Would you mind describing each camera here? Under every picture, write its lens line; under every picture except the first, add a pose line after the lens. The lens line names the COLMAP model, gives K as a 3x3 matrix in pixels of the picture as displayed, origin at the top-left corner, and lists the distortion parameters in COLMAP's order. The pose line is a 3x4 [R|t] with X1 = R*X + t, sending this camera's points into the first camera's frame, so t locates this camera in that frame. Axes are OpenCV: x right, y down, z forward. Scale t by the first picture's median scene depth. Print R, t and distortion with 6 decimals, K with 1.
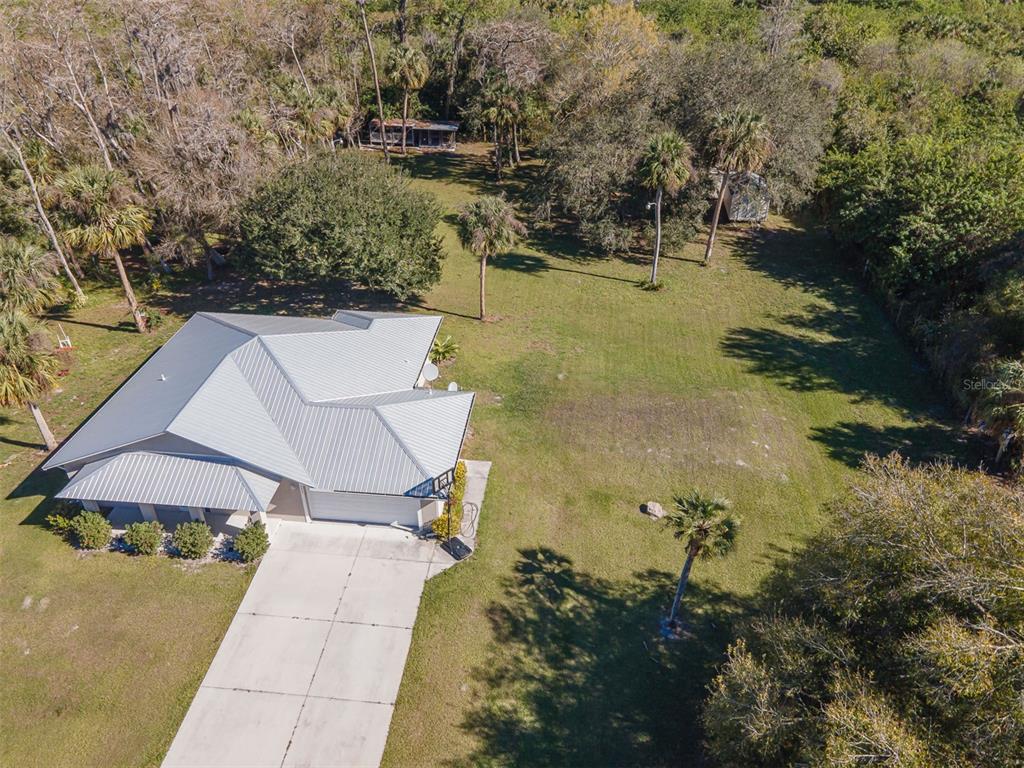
lens RADIAL K [[750.9, 0, 521.4], [0, 750.9, 377.5], [0, 0, 1]] dist [0.031062, 0.023538]
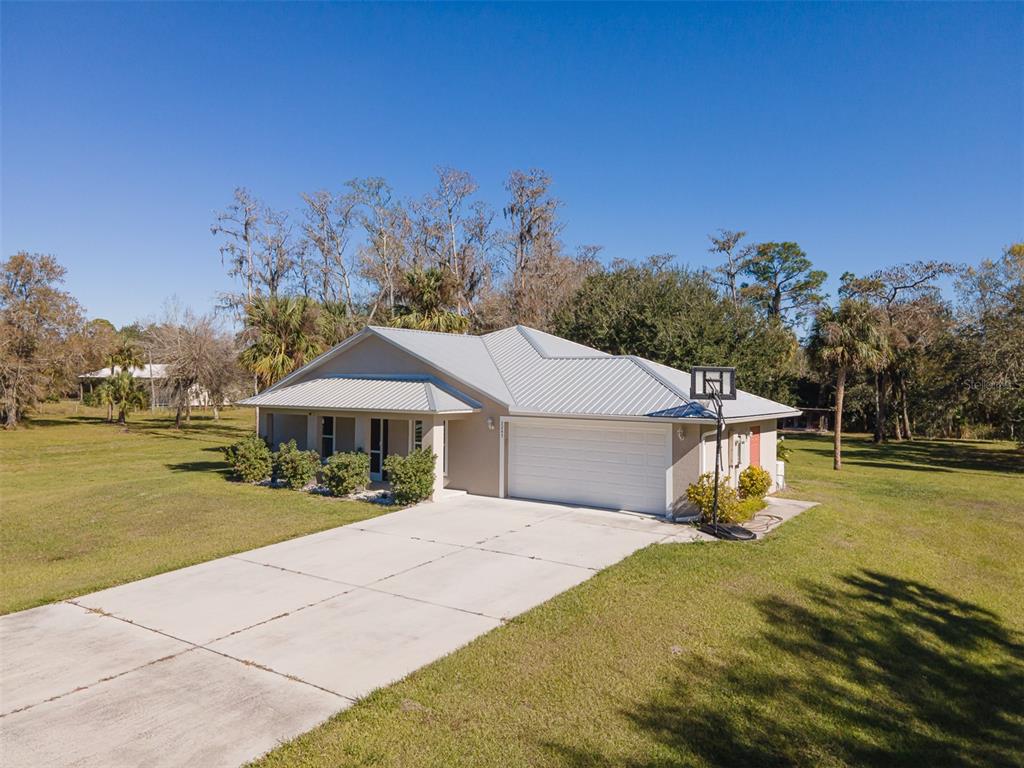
lens RADIAL K [[750.9, 0, 512.9], [0, 750.9, 379.5], [0, 0, 1]] dist [0.031062, 0.023538]
pose [[0.877274, 0.001534, -0.479988, 0.034089], [-0.268840, 0.829995, -0.488706, 0.425783], [0.397638, 0.557769, 0.728545, 0.490595]]
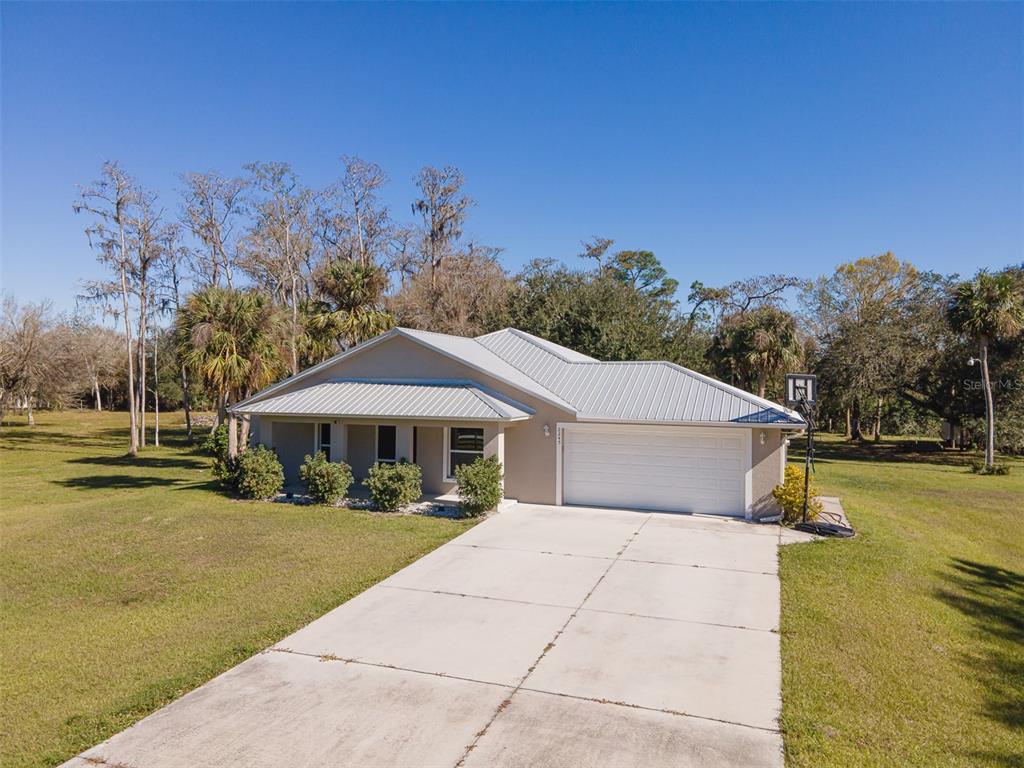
lens RADIAL K [[750.9, 0, 515.0], [0, 750.9, 381.3], [0, 0, 1]] dist [0.031062, 0.023538]
pose [[0.971328, 0.004103, -0.237709, -0.171458], [-0.134992, 0.832561, -0.537234, 0.456872], [0.195702, 0.553919, 0.809243, 0.433176]]
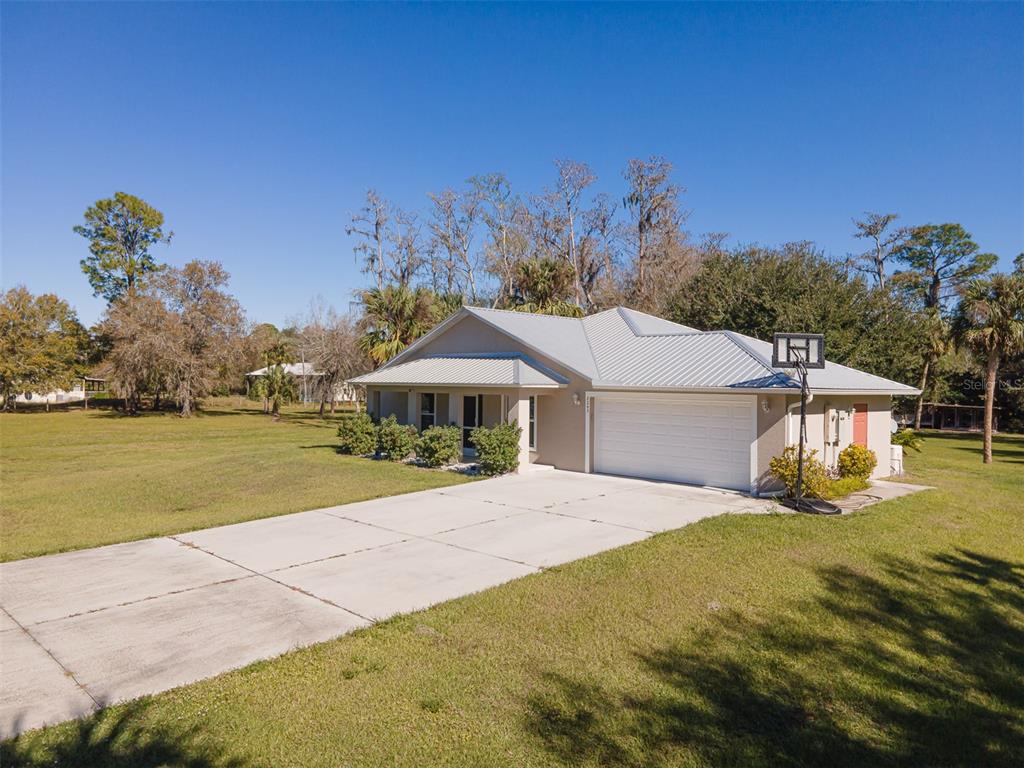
lens RADIAL K [[750.9, 0, 510.0], [0, 750.9, 377.4], [0, 0, 1]] dist [0.031062, 0.023538]
pose [[0.769775, -0.000933, -0.638314, 0.076958], [-0.358629, 0.826615, -0.433696, 0.433148], [0.528045, 0.562767, 0.635974, 0.522646]]
